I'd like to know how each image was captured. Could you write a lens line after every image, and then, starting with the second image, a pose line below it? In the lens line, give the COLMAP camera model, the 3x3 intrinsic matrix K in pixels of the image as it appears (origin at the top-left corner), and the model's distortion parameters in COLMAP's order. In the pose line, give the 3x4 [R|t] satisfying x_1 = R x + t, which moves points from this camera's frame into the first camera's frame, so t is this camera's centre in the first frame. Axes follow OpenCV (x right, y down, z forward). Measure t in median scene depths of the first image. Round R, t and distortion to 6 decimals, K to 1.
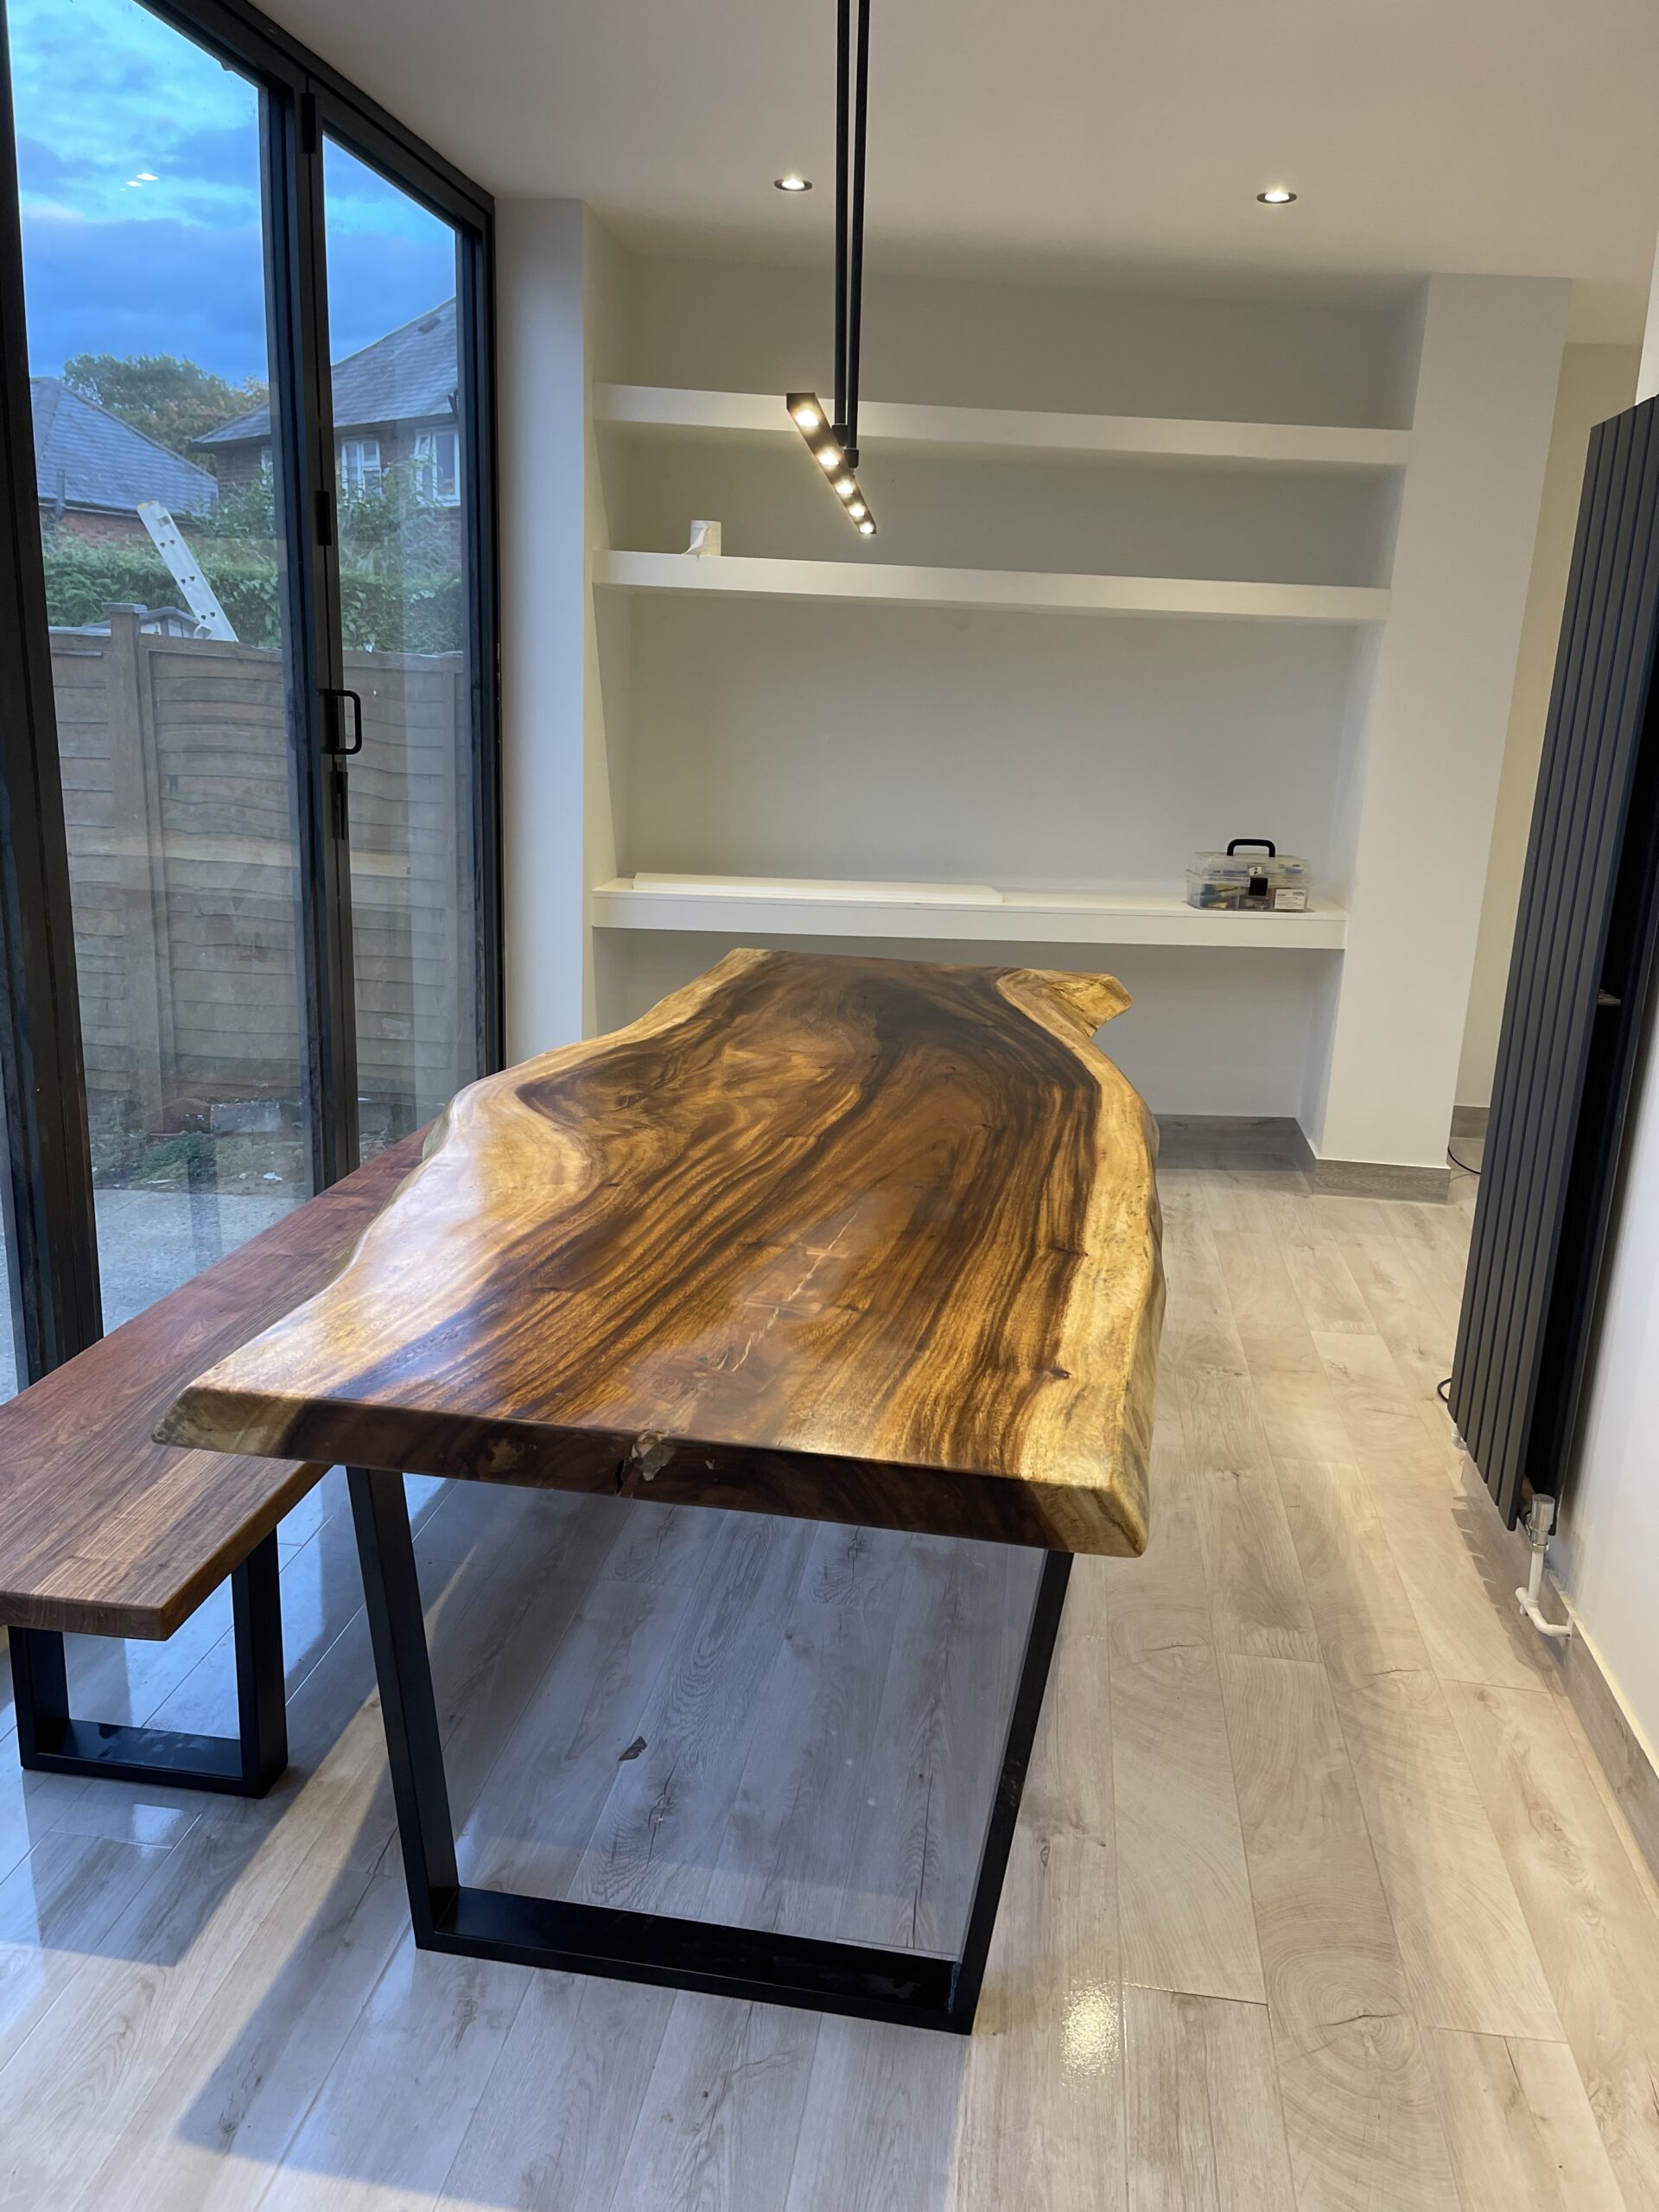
lens RADIAL K [[1664.1, 0, 828.3], [0, 1664.1, 1104.0], [0, 0, 1]] dist [0.070131, -0.086778]
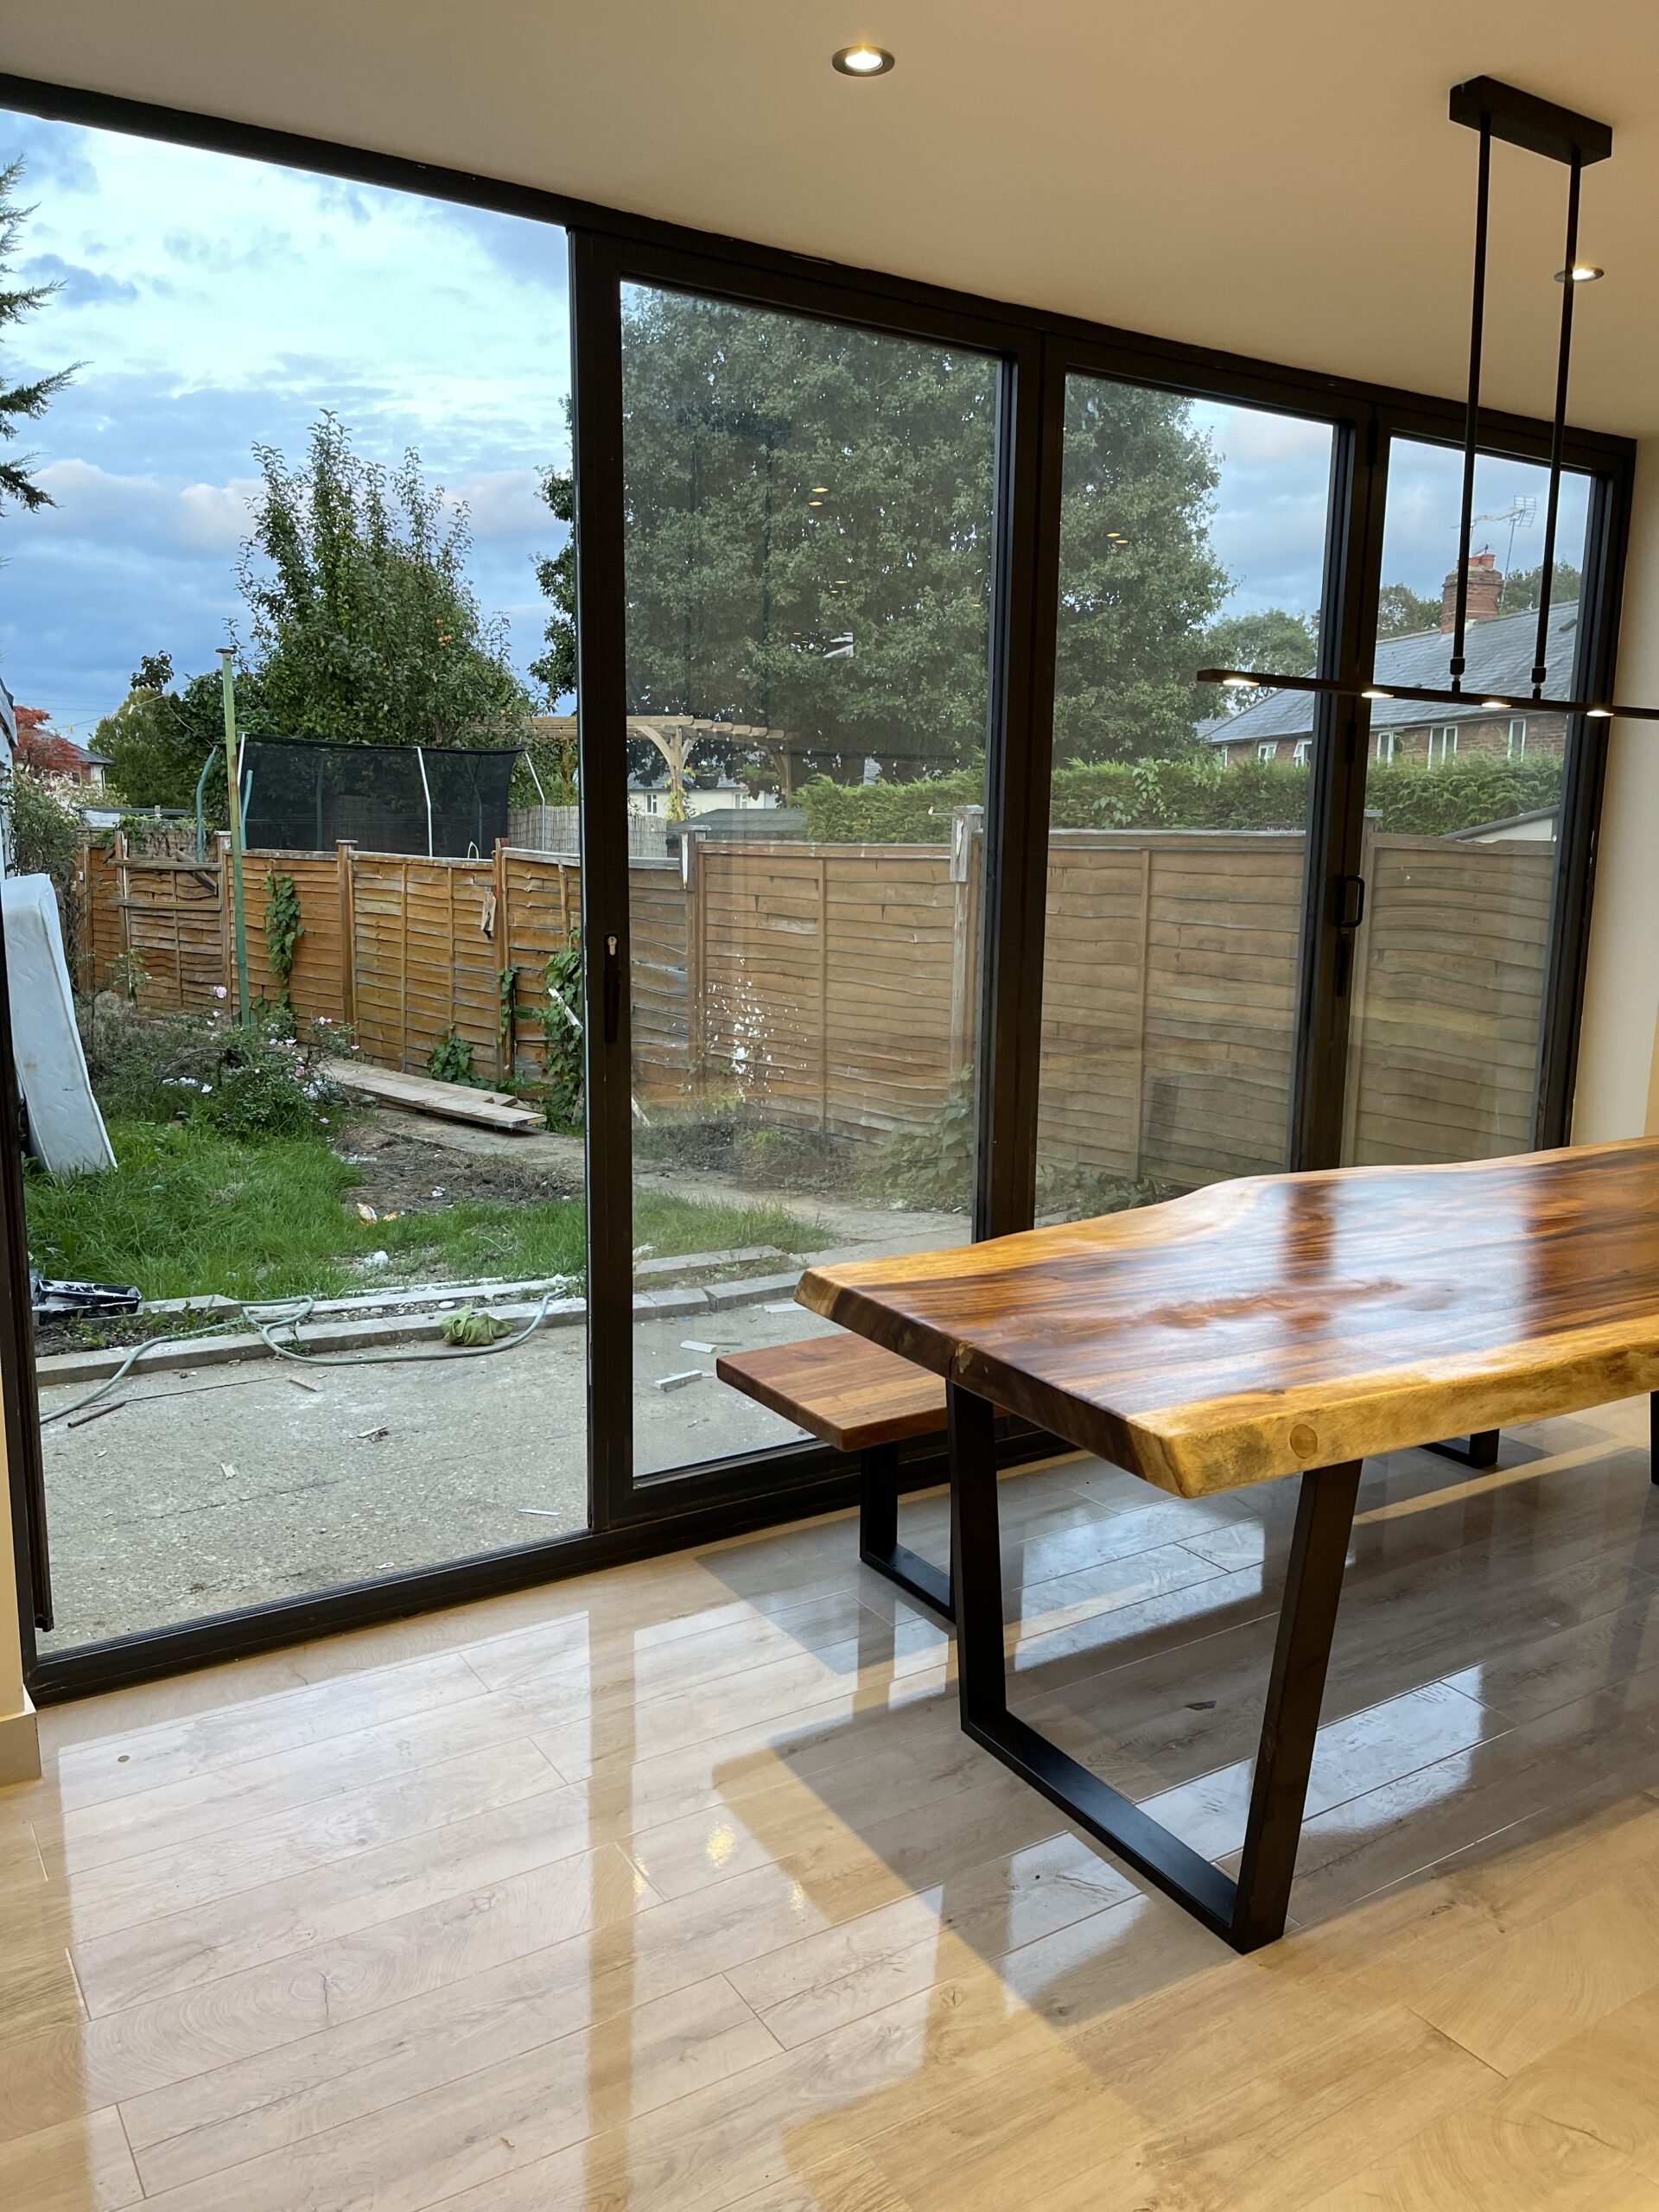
lens RADIAL K [[1664.1, 0, 839.3], [0, 1664.1, 1110.2], [0, 0, 1]] dist [0.070131, -0.086778]
pose [[0.650934, 0.097237, -0.752881, 0.641241], [-0.176870, 0.983895, -0.025846, 0.031417], [0.738243, 0.149986, 0.657649, -0.088122]]
